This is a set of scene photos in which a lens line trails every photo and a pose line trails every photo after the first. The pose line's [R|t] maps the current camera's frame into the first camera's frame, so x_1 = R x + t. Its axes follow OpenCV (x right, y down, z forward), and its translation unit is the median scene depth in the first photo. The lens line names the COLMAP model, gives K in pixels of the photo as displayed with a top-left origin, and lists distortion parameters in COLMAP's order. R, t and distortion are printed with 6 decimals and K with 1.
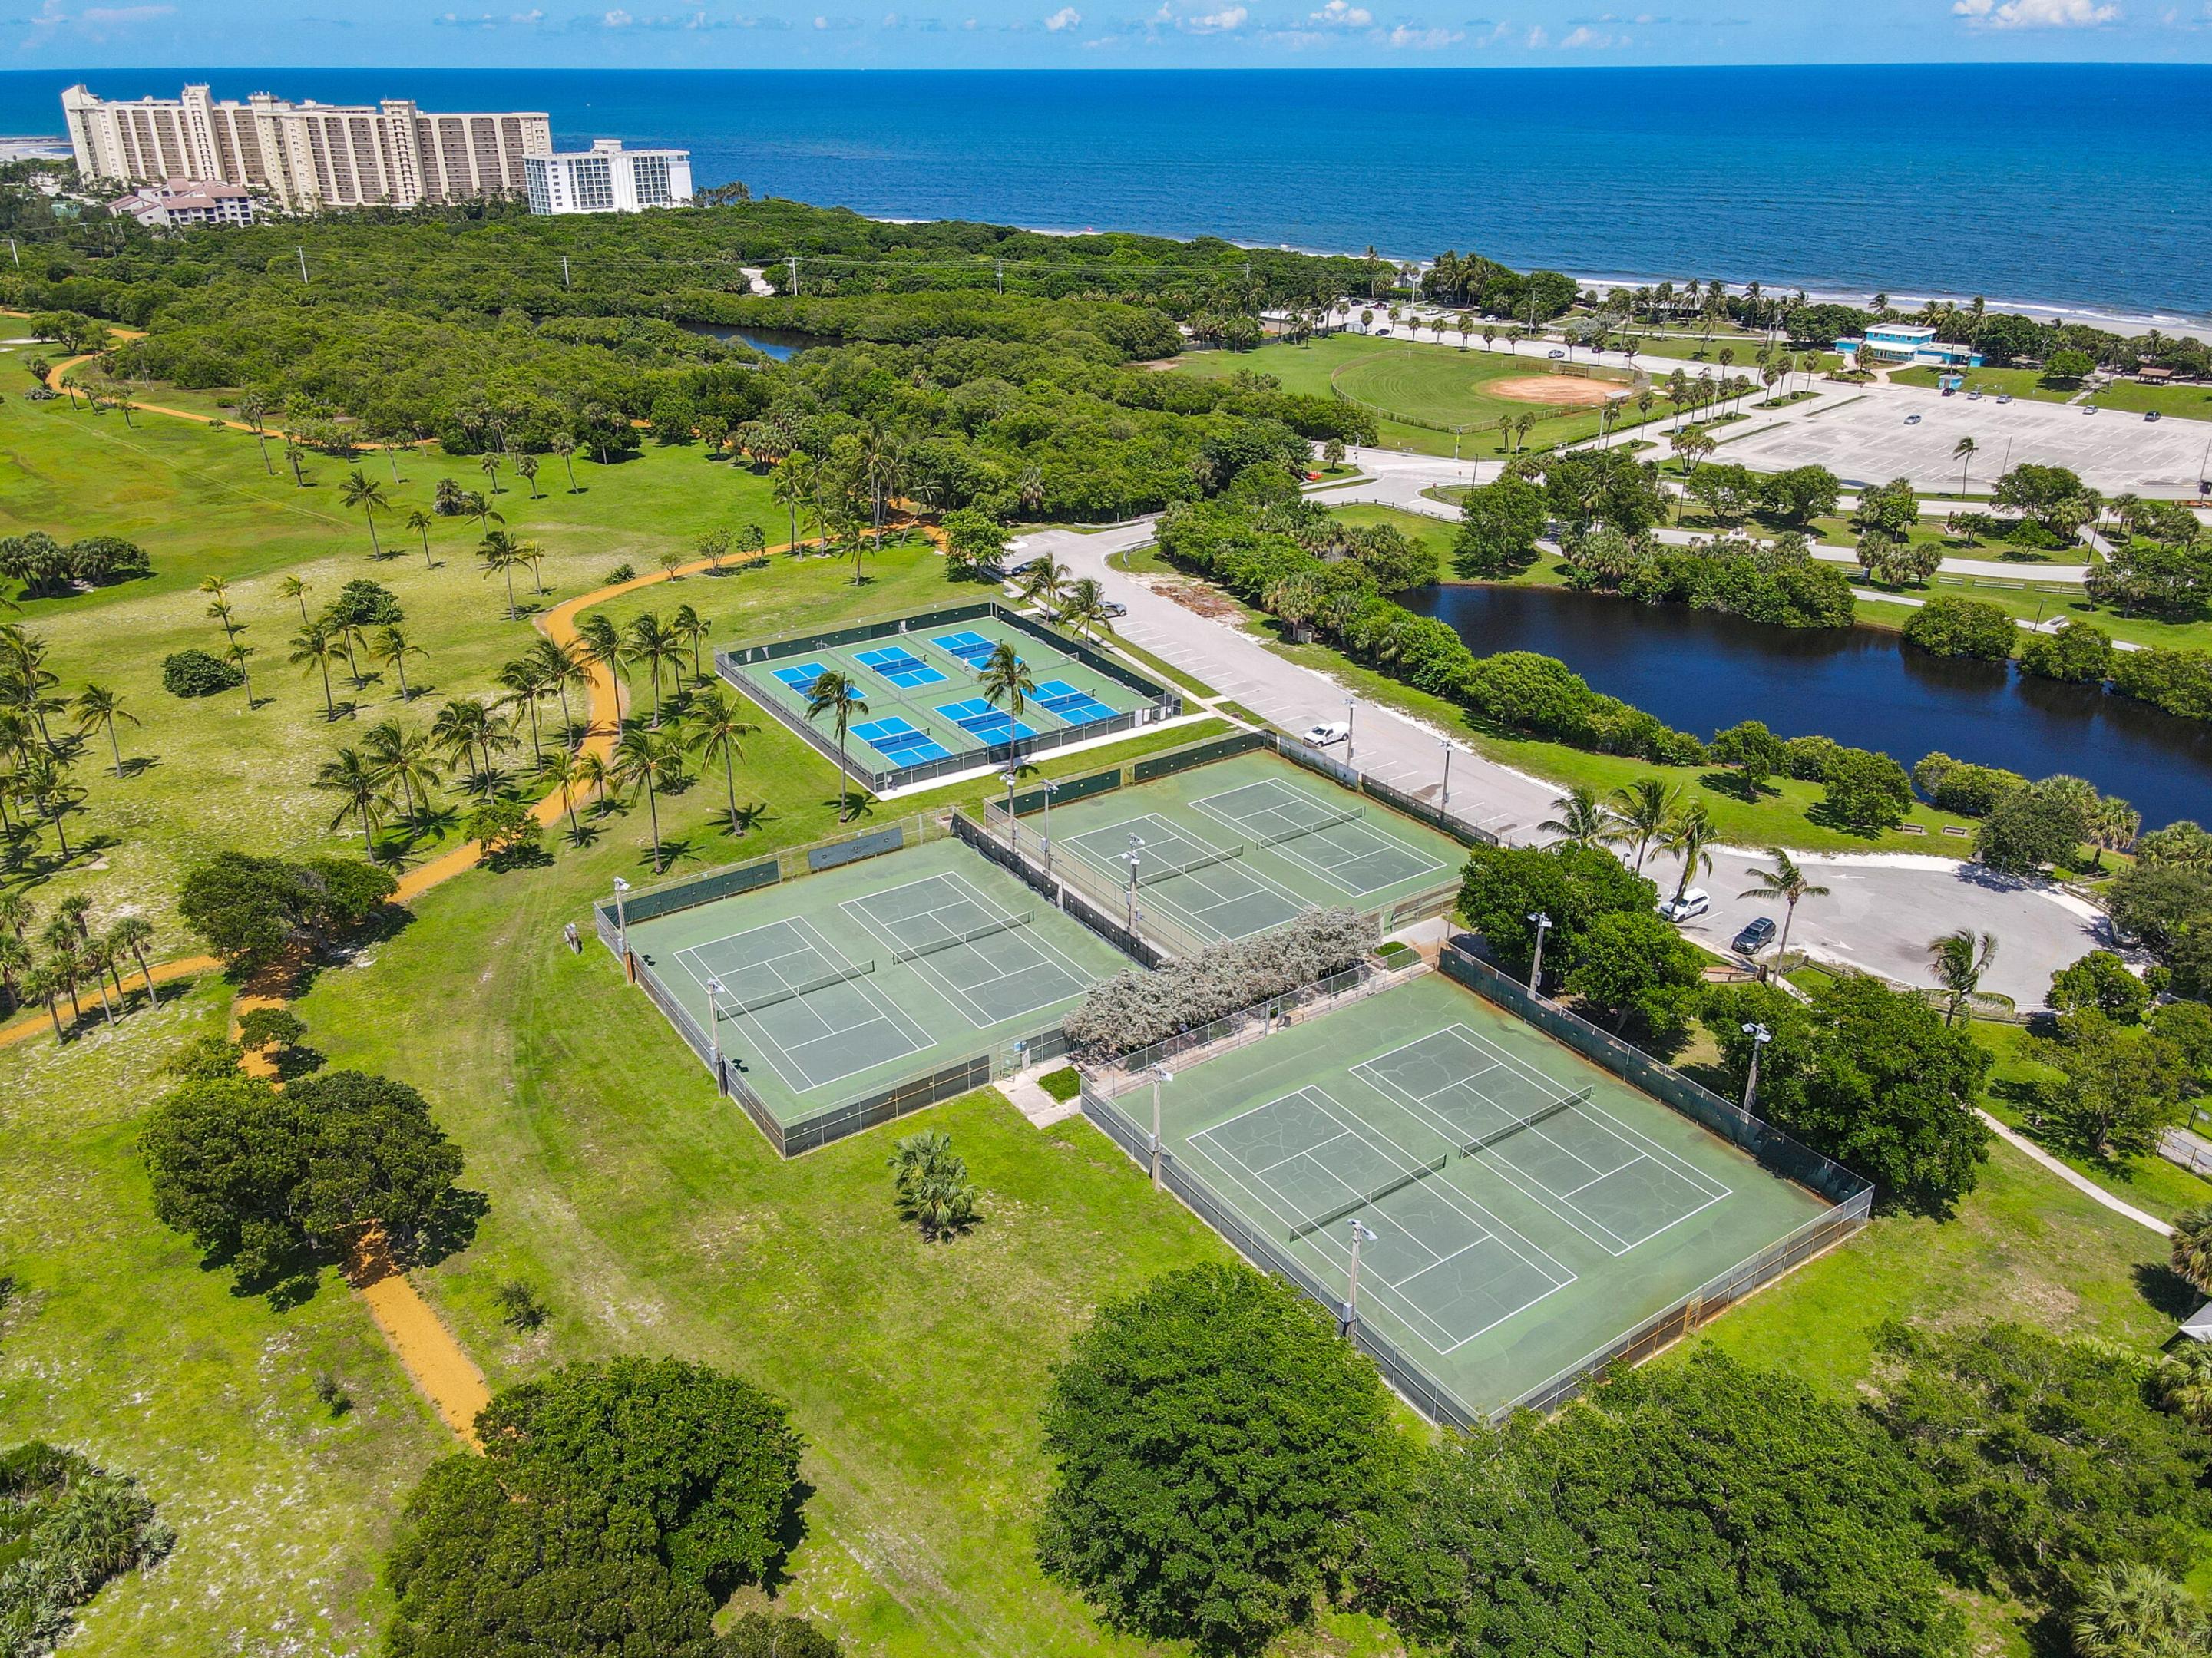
lens RADIAL K [[1636.8, 0, 1125.2], [0, 1636.8, 818.9], [0, 0, 1]] dist [0.013997, 0.007606]
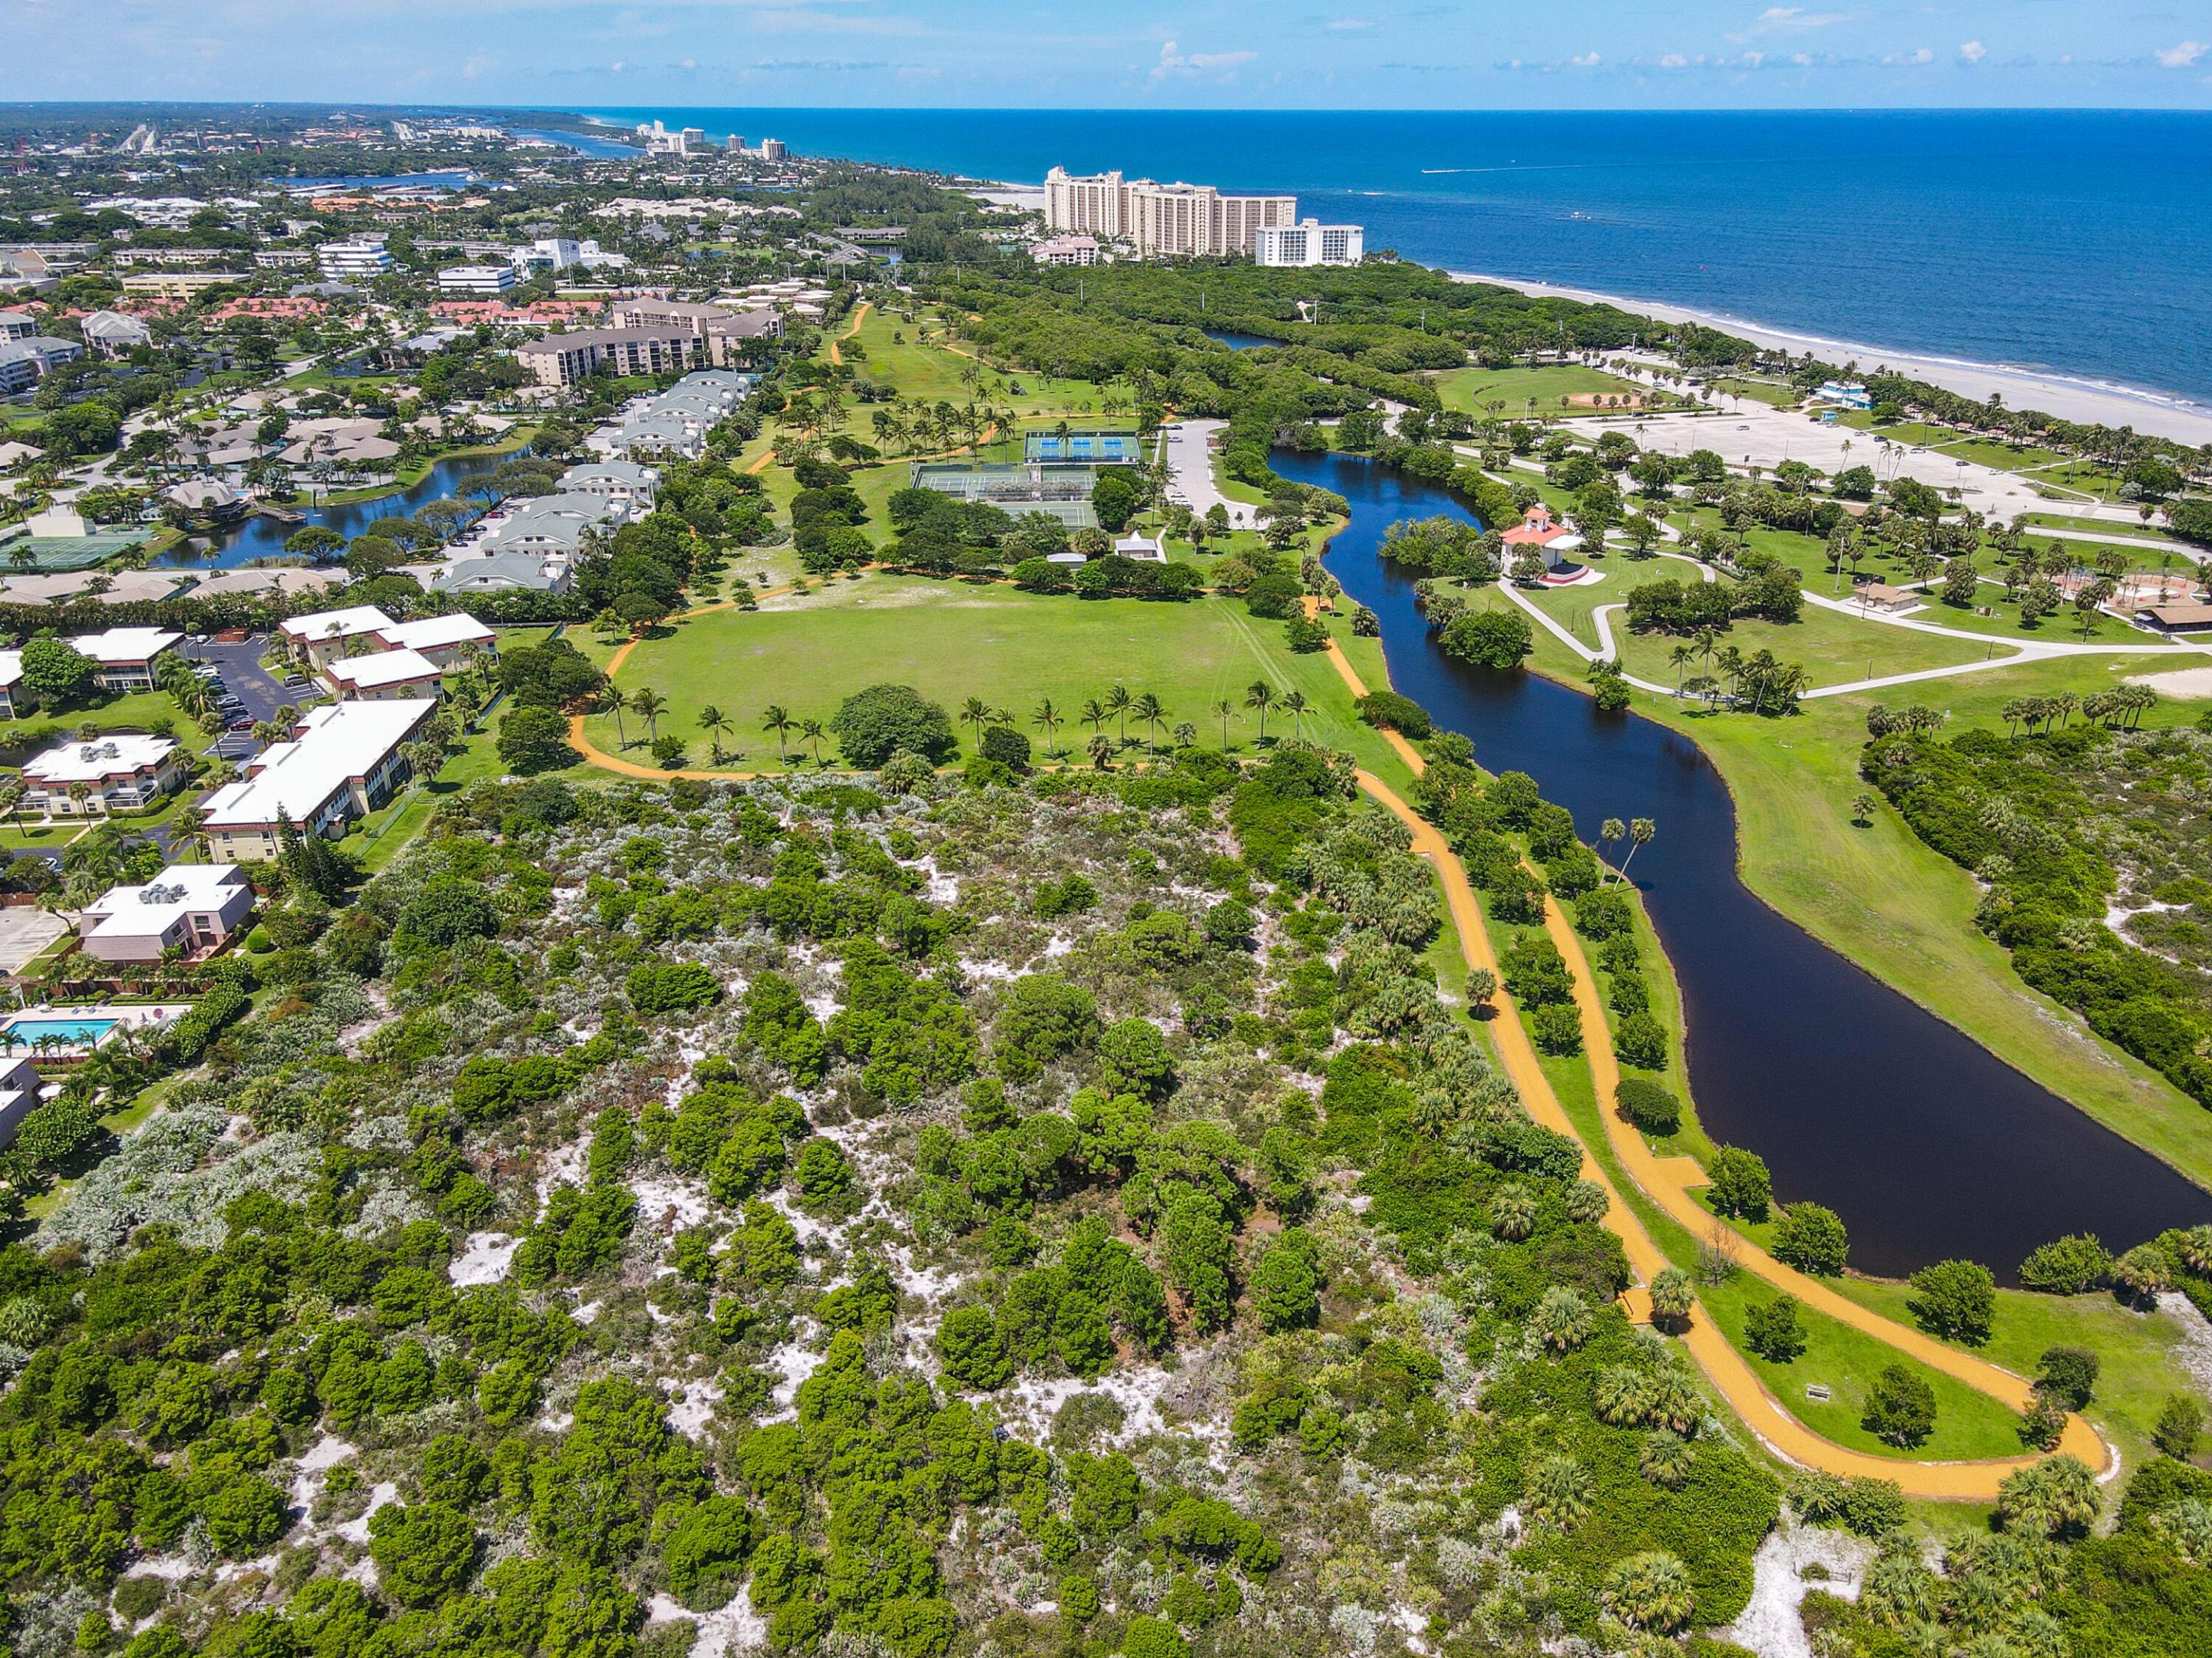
lens RADIAL K [[1636.8, 0, 1125.2], [0, 1636.8, 818.9], [0, 0, 1]] dist [0.013997, 0.007606]
pose [[0.853772, 0.209549, -0.476617, 0.883621], [-0.219289, 0.975001, 0.035851, 0.263024], [0.472214, 0.073909, 0.878380, -0.876030]]
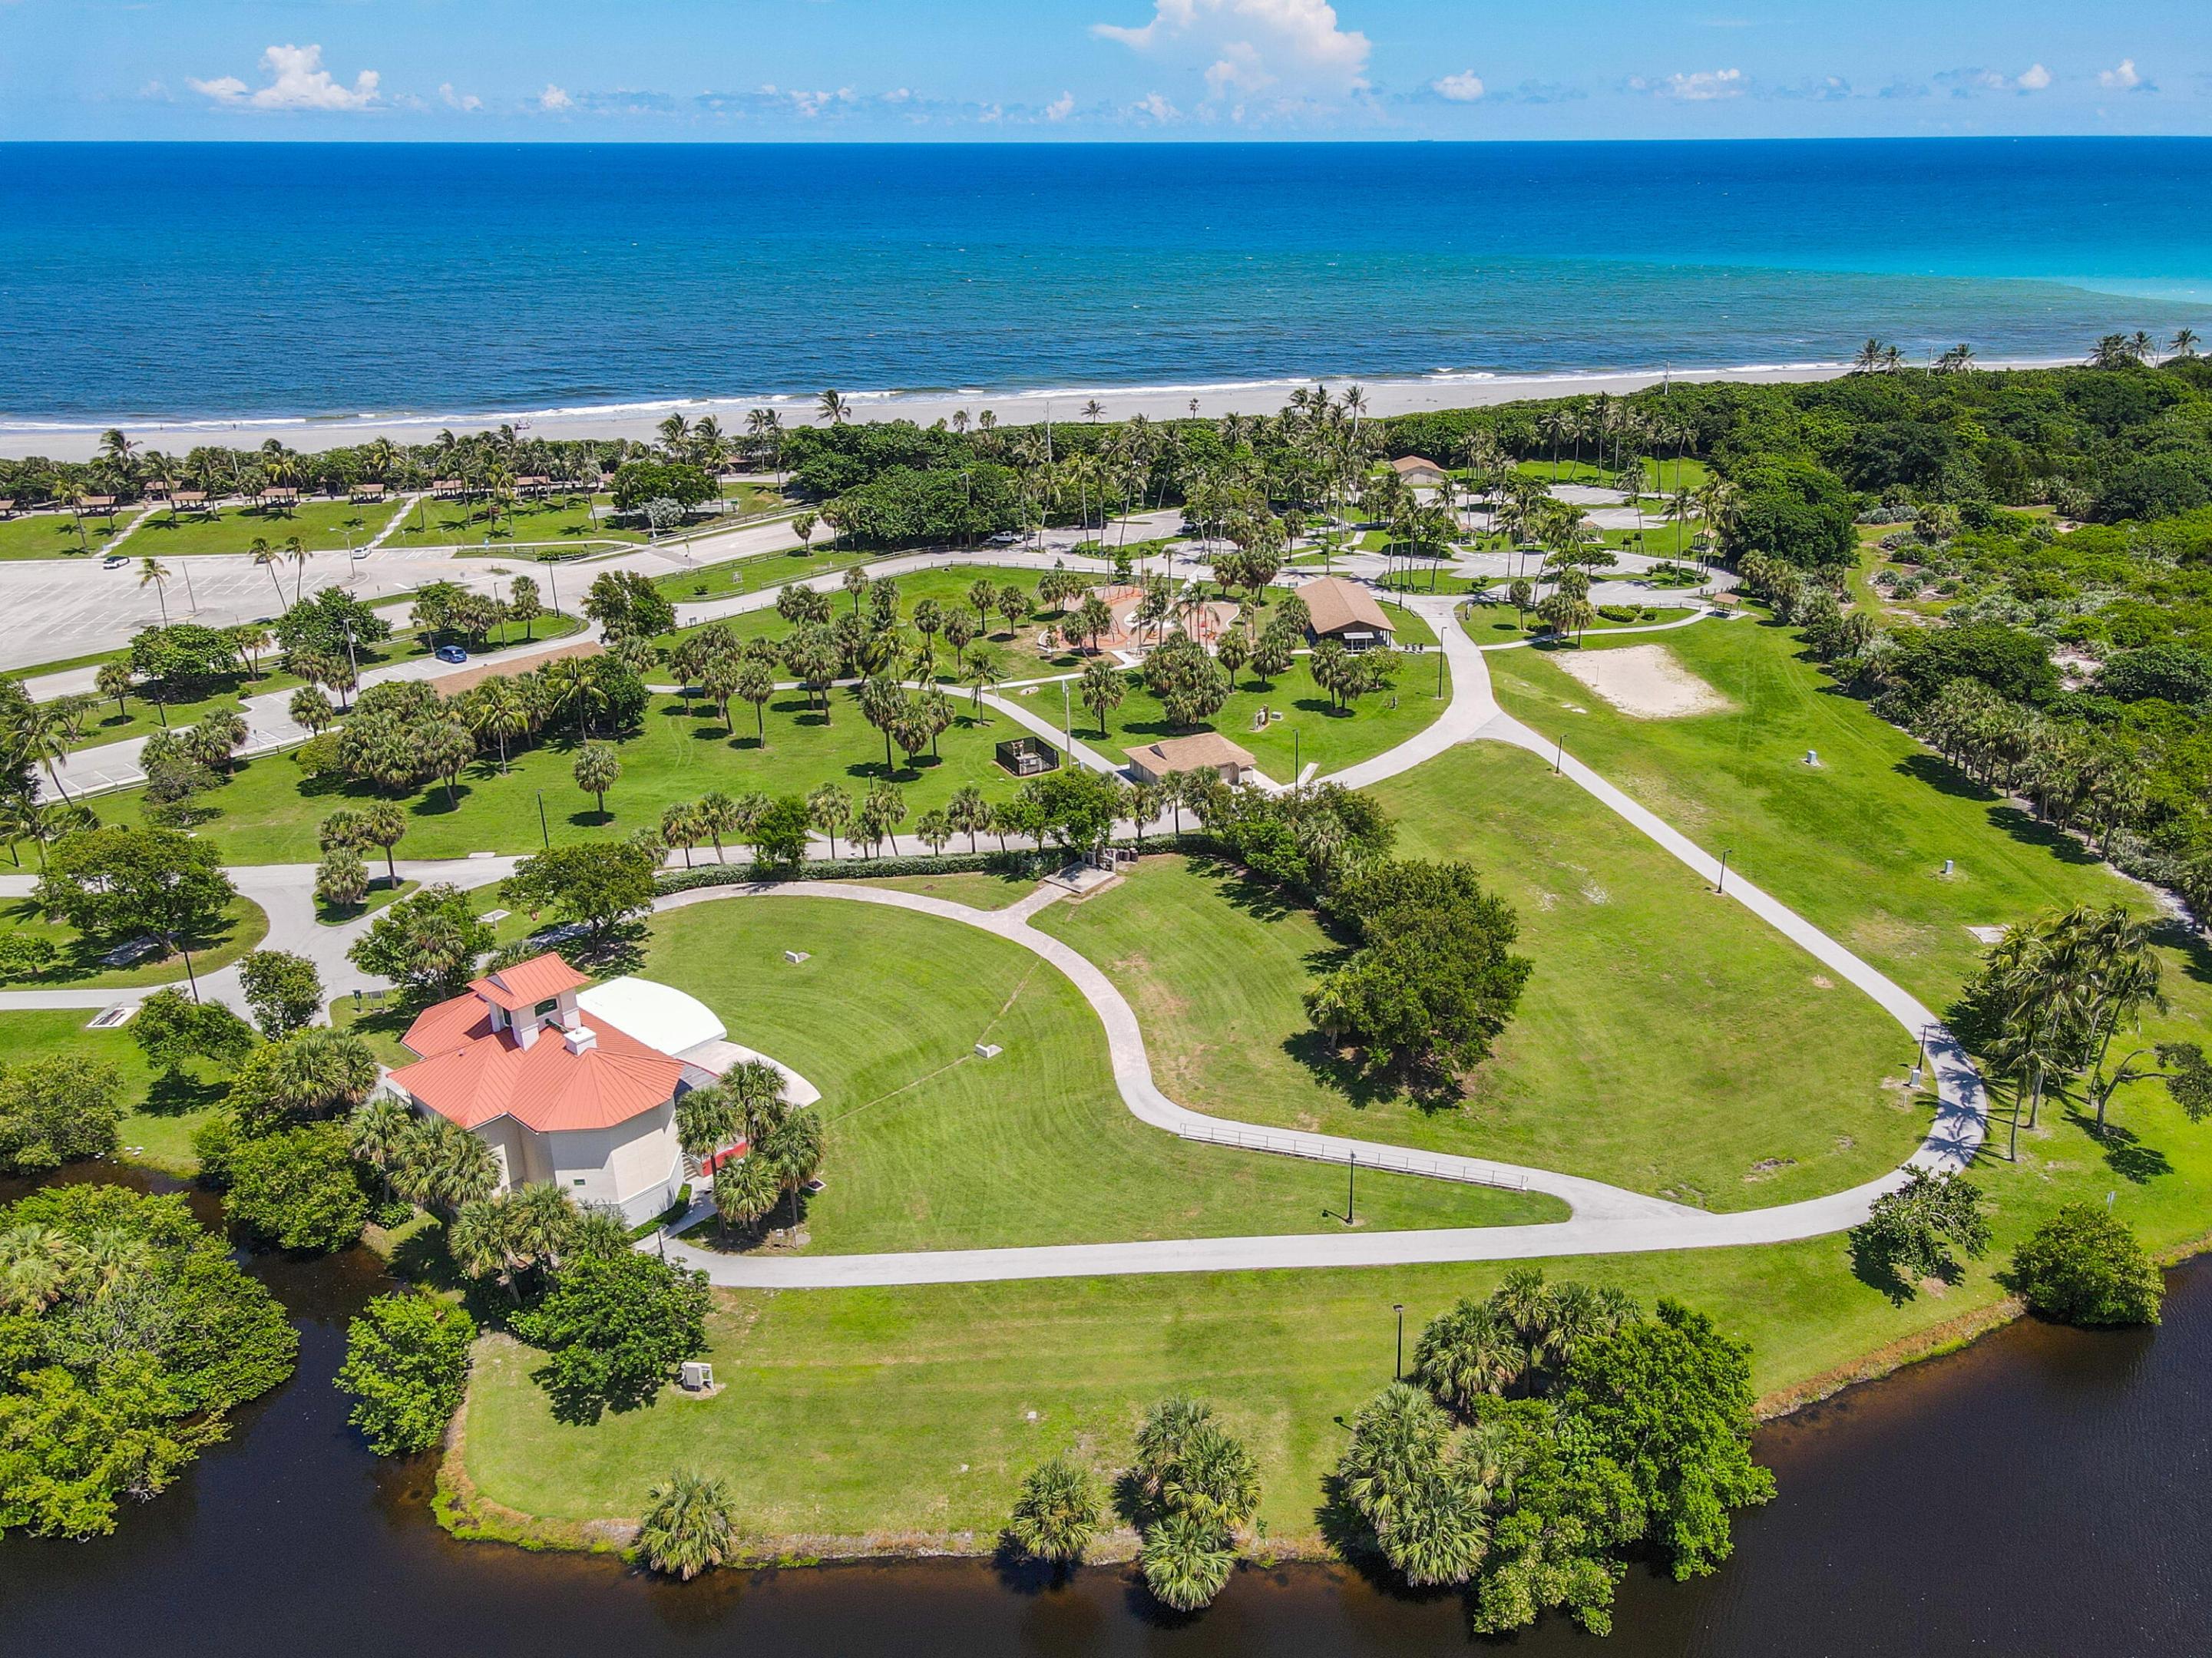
lens RADIAL K [[1722.4, 0, 1228.7], [0, 1722.4, 829.6], [0, 0, 1]] dist [0.004431, 0.004466]
pose [[0.582534, -0.306476, 0.752812, 0.326972], [0.347504, 0.931182, 0.110189, -0.013261], [-0.734775, 0.197417, 0.648947, 0.065007]]
